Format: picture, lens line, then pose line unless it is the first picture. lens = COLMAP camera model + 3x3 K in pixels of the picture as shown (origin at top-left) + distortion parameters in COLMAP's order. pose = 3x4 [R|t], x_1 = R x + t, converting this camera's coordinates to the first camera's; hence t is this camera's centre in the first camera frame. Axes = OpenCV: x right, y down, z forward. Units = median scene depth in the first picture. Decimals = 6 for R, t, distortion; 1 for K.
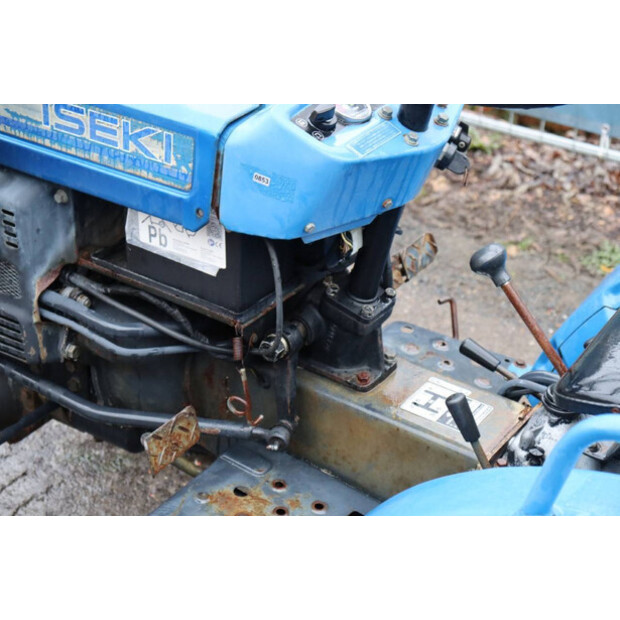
lens RADIAL K [[1262.9, 0, 310.0], [0, 1262.9, 310.0], [0, 0, 1]] dist [0.257956, 0.214787]
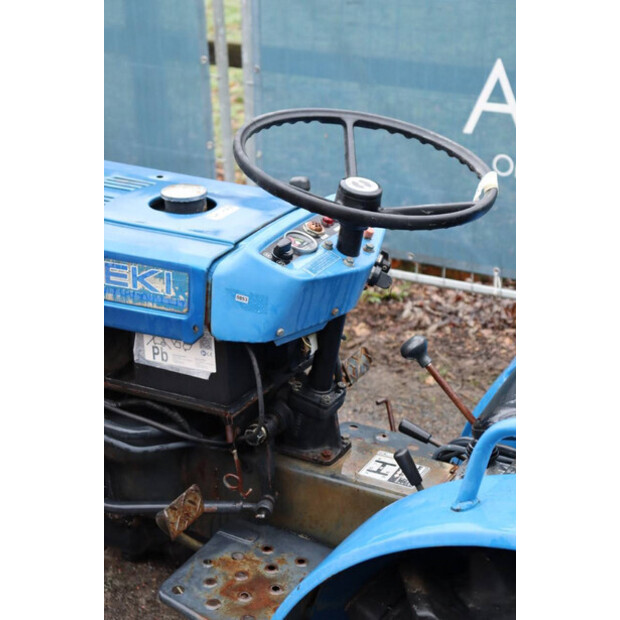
lens RADIAL K [[1262.9, 0, 310.0], [0, 1262.9, 310.0], [0, 0, 1]] dist [0.257956, 0.214787]
pose [[0.994038, -0.082597, 0.071173, -0.053493], [0.091817, 0.986181, -0.137899, 0.085371], [-0.058800, 0.143612, 0.987886, -0.277283]]
